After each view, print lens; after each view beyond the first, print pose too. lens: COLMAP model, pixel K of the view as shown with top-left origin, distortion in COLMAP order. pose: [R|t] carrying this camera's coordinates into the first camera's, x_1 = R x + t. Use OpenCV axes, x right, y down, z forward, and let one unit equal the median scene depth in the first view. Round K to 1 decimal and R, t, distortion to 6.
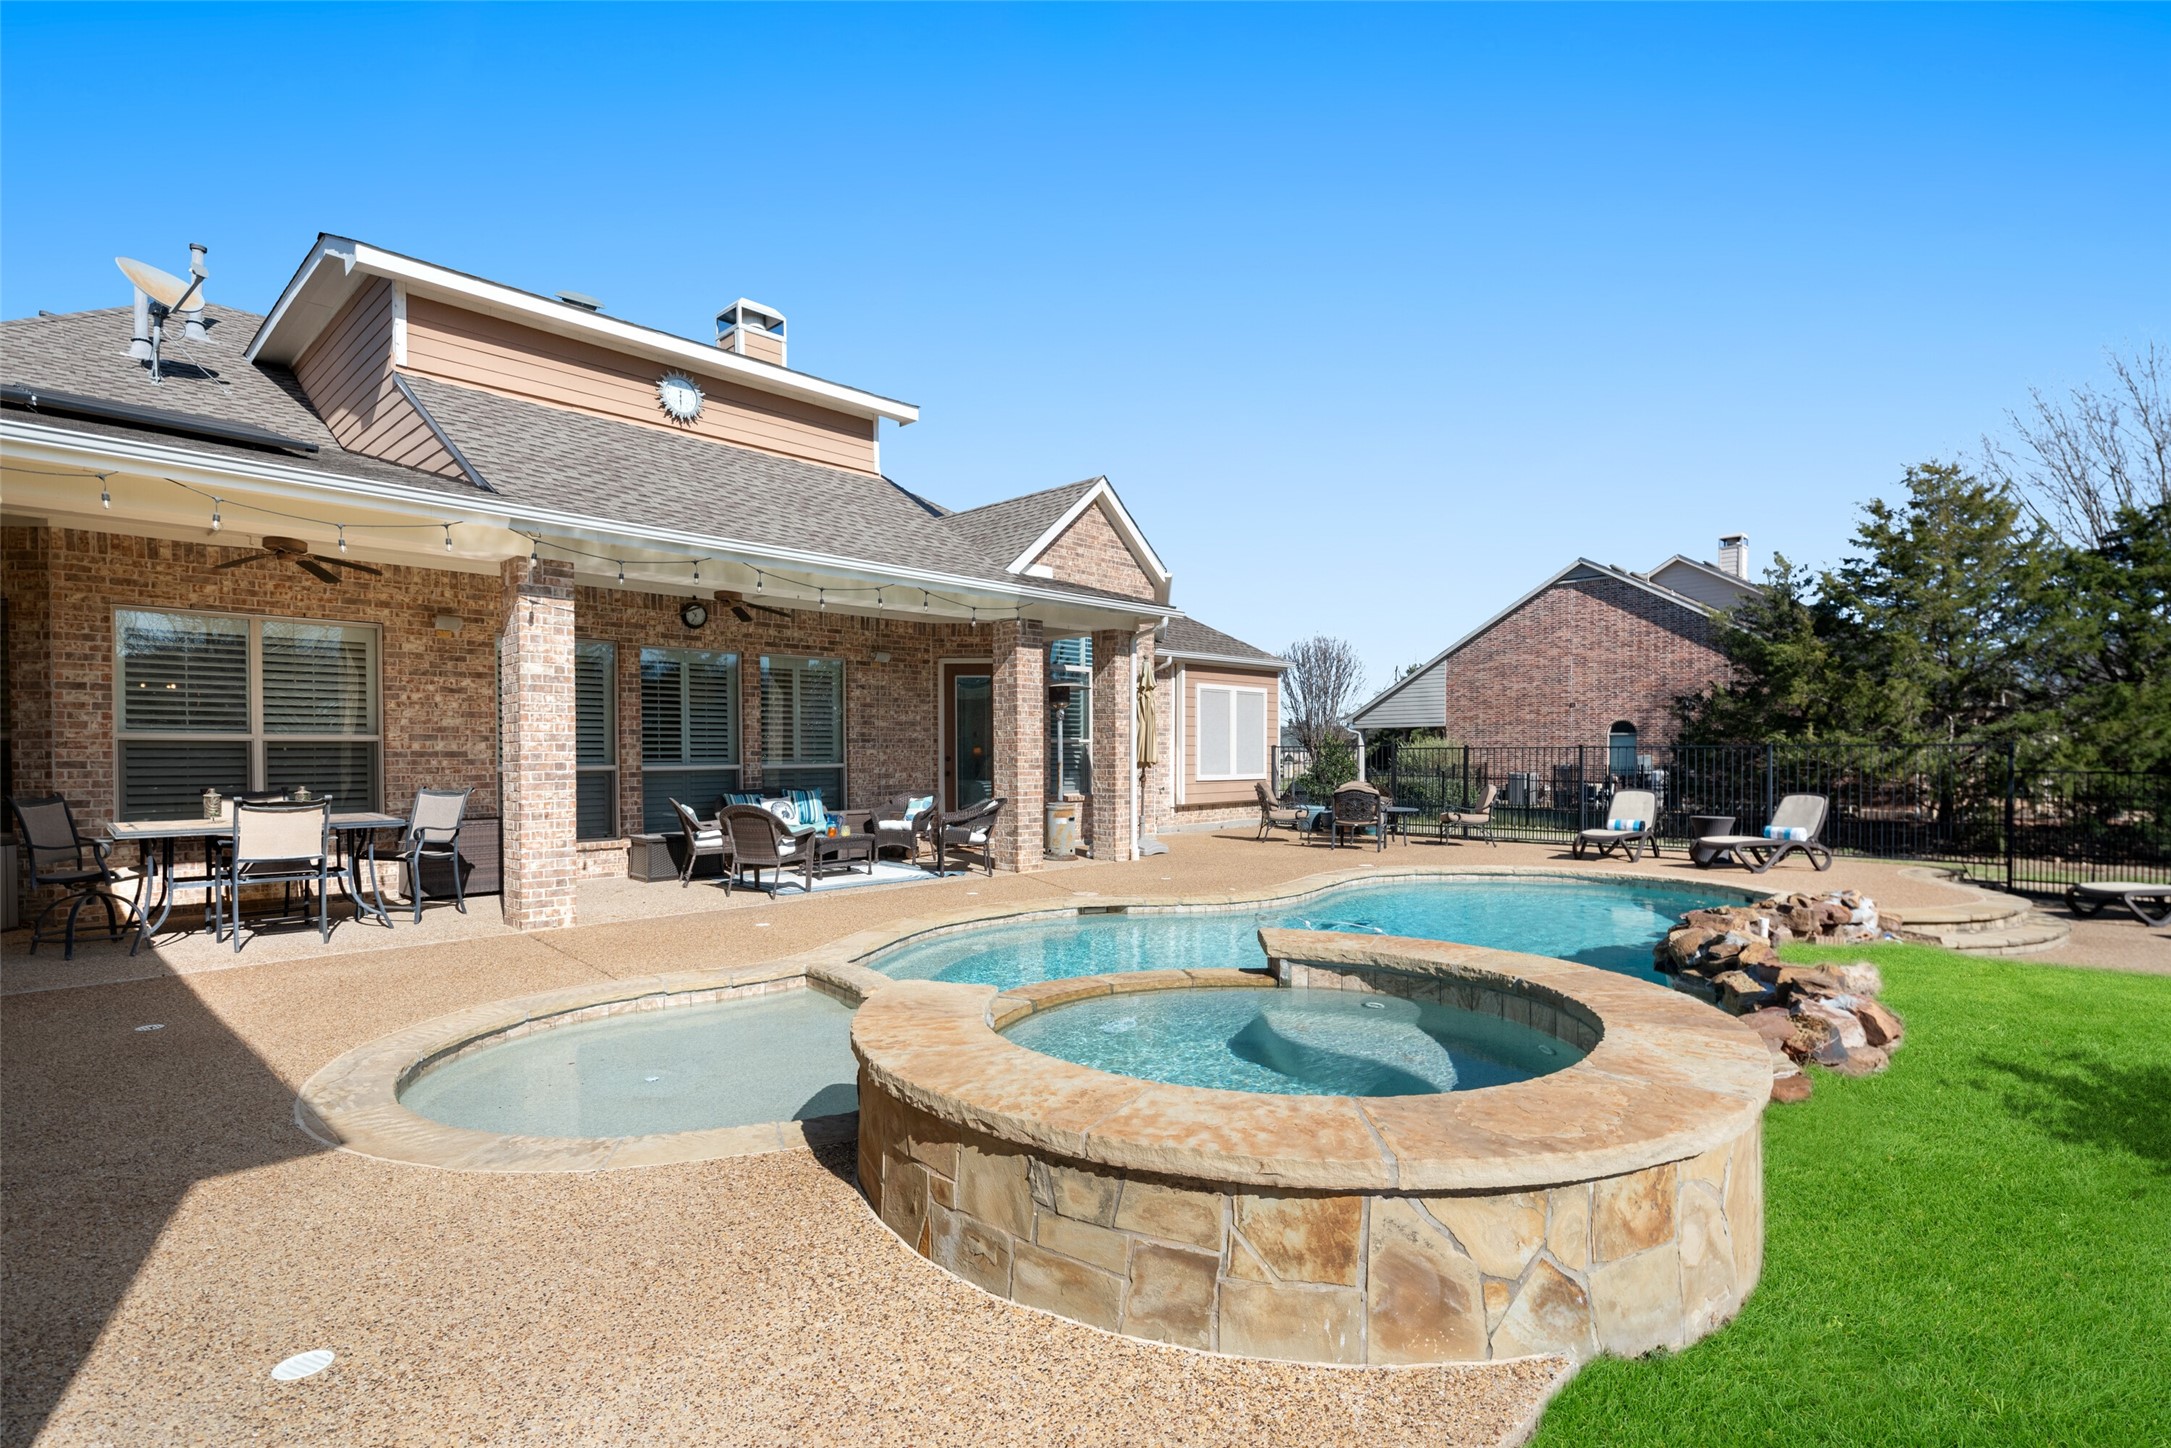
lens RADIAL K [[1039.2, 0, 1094.9], [0, 1039.2, 776.2], [0, 0, 1]] dist [-0.005710, -0.000682]
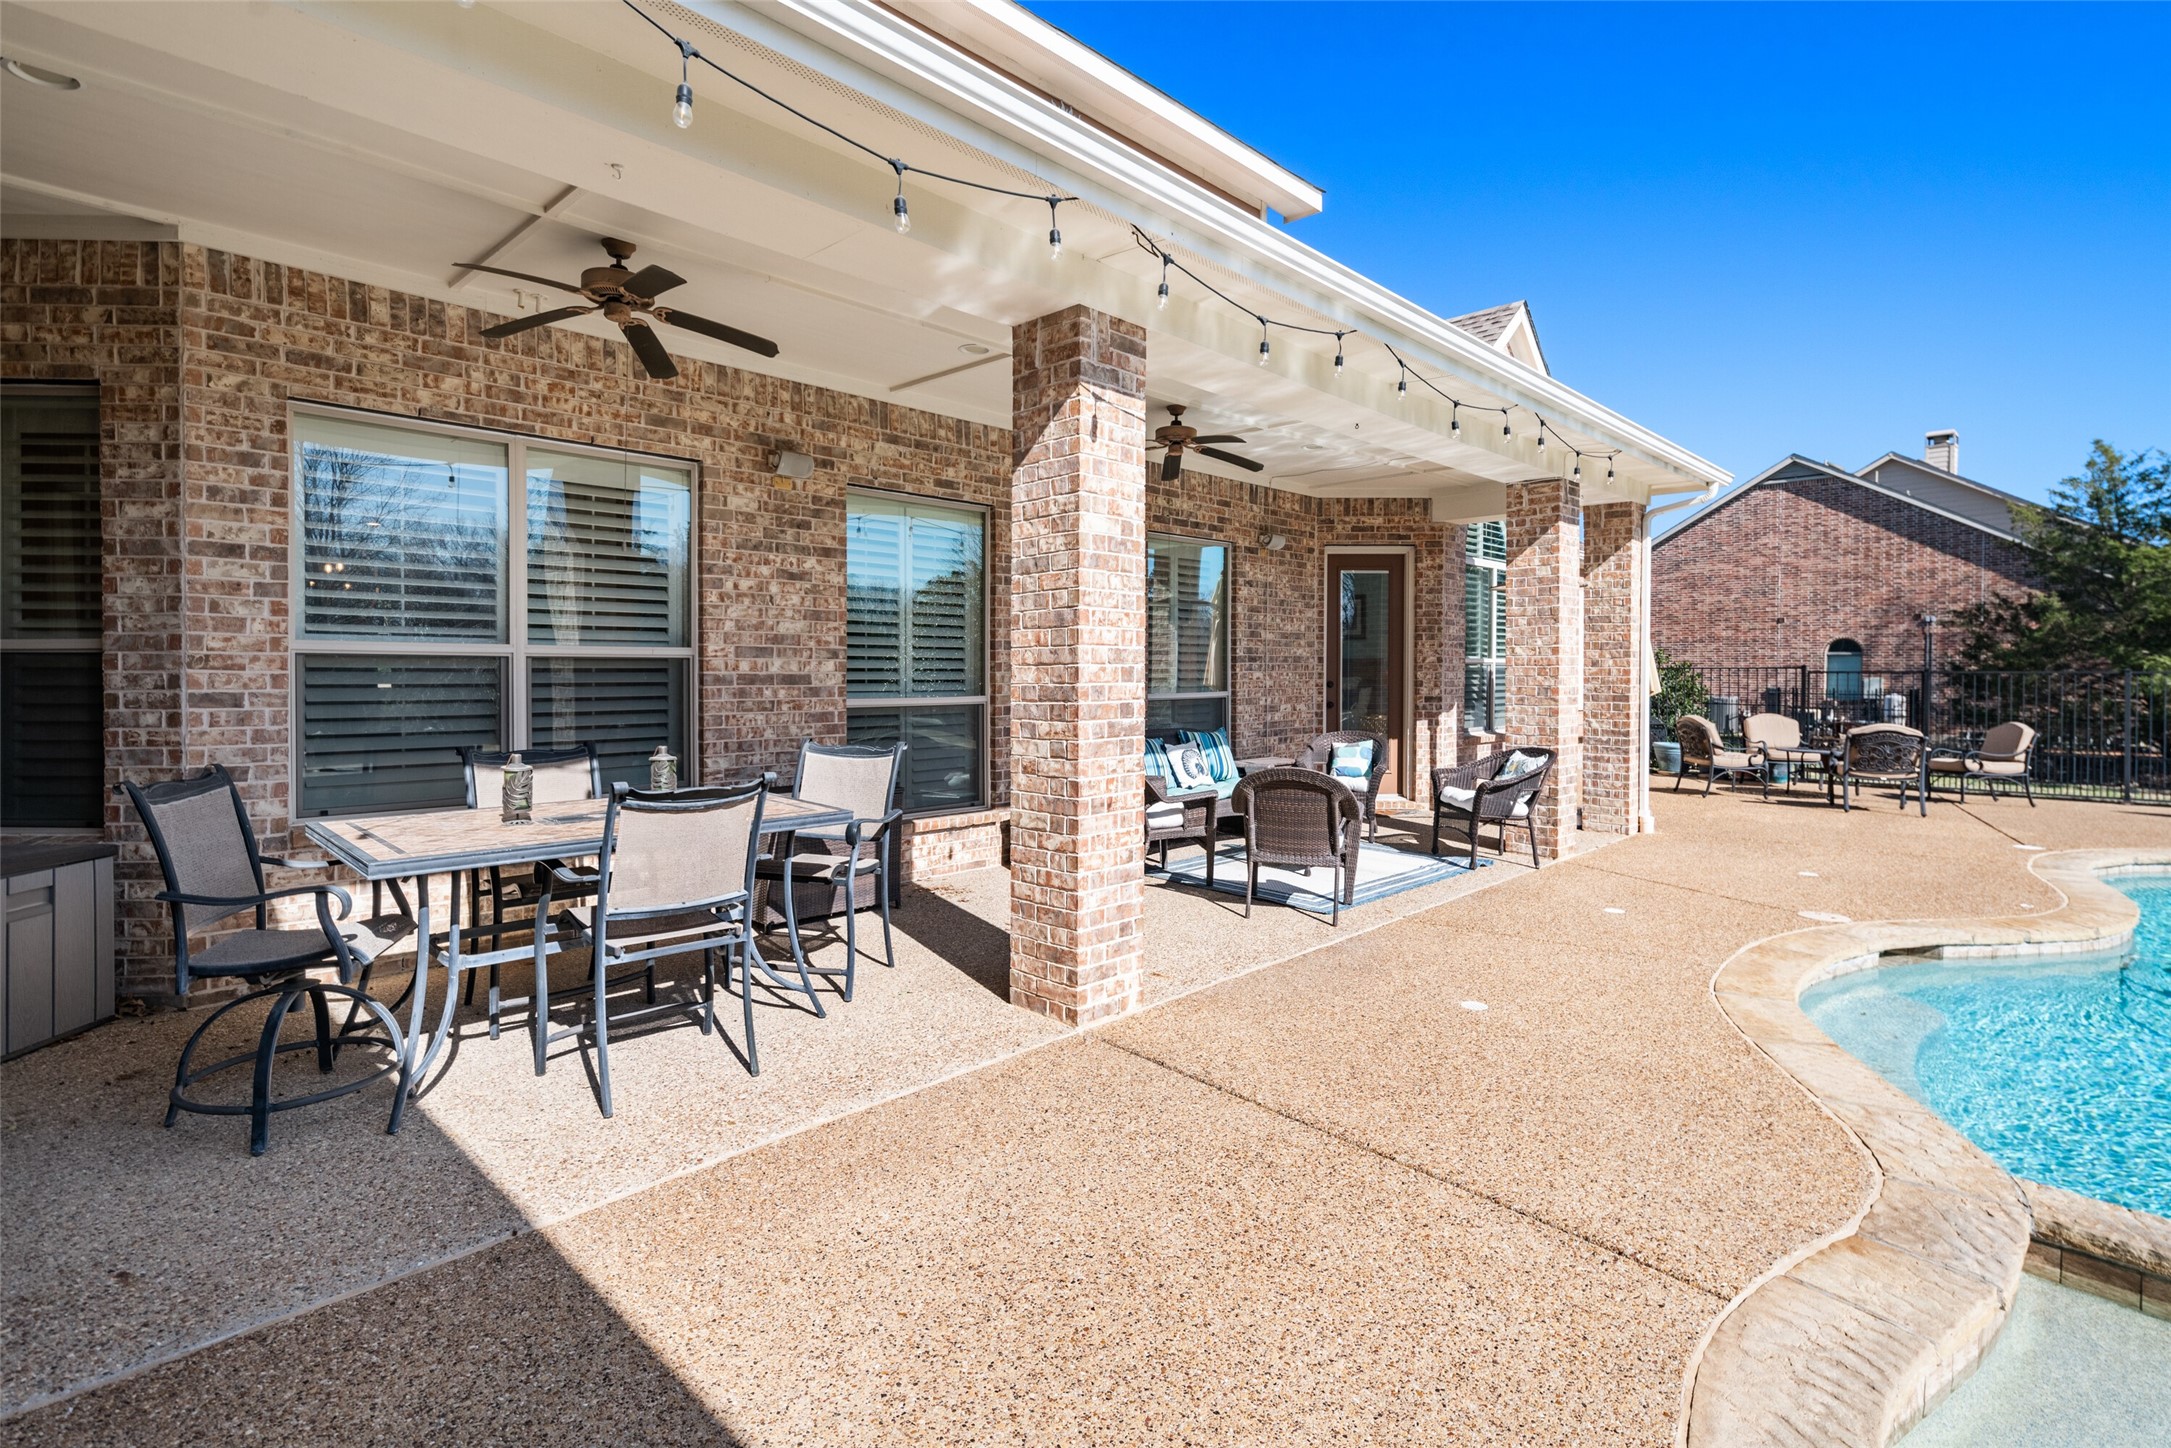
lens RADIAL K [[1039.2, 0, 1084.6], [0, 1039.2, 689.2], [0, 0, 1]] dist [0.001573, -0.000598]
pose [[0.999812, 0.008214, -0.017579, -0.485542], [-0.008238, 0.999965, -0.001312, -0.017703], [0.017567, 0.001457, 0.999845, 0.430451]]
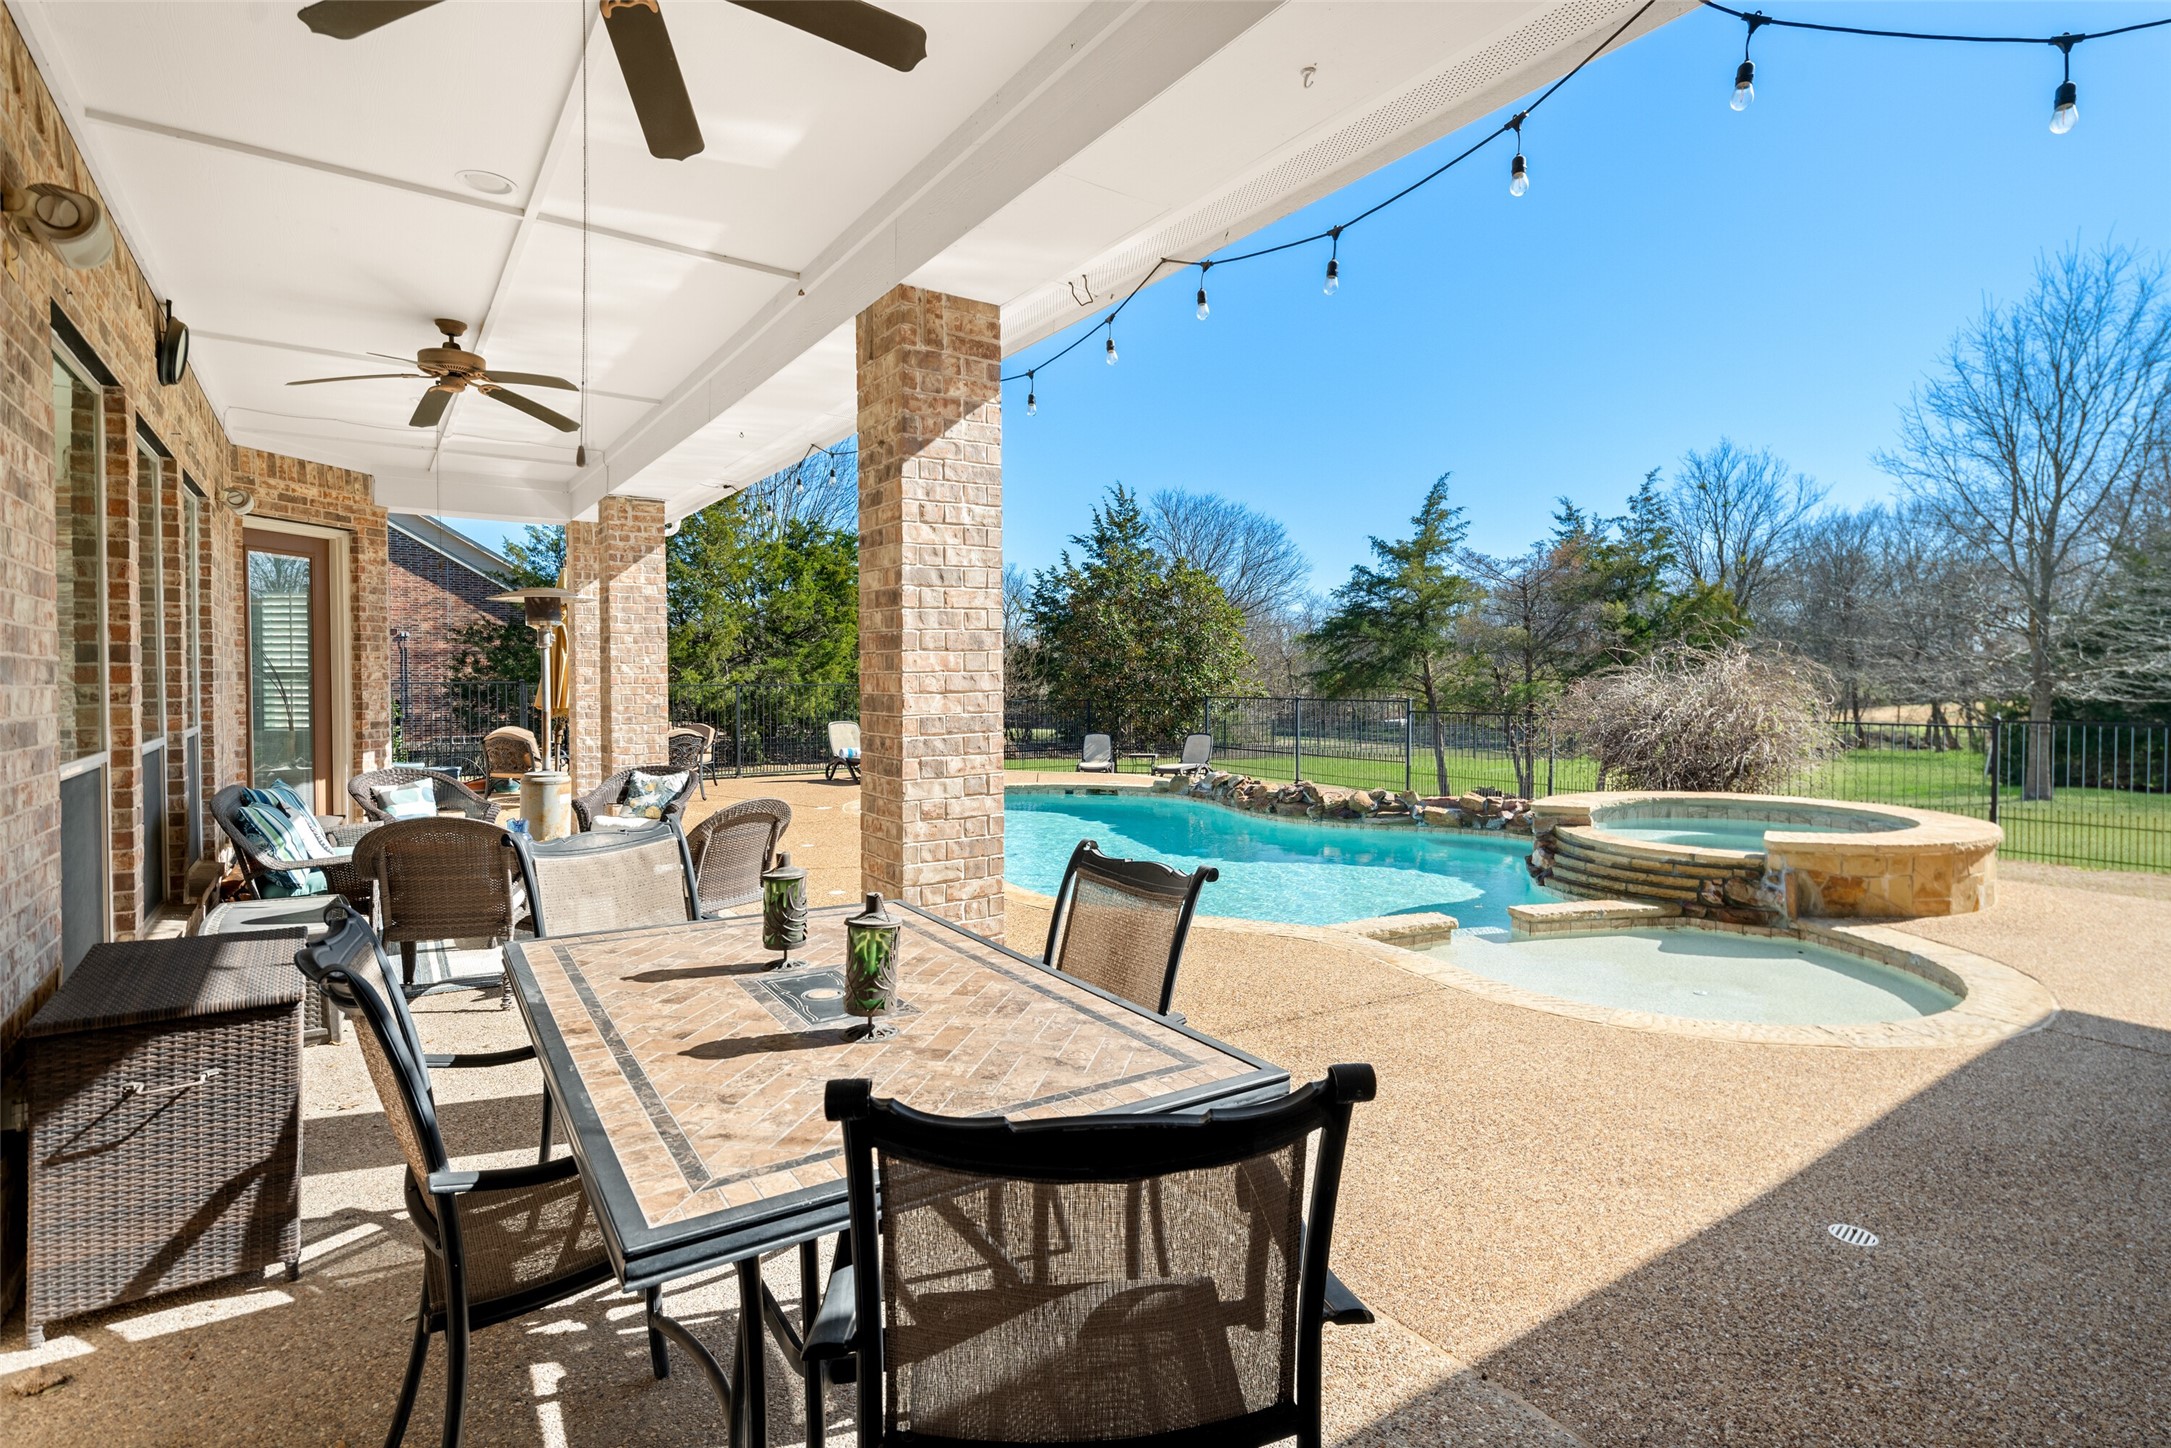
lens RADIAL K [[1063.0, 0, 1091.6], [0, 1063.0, 706.4], [0, 0, 1]] dist [0.004399, 0.000231]
pose [[0.208859, -0.016756, 0.977802, -0.923365], [0.018500, 0.999742, 0.013180, -0.028356], [-0.977771, 0.015336, 0.209115, 0.764357]]
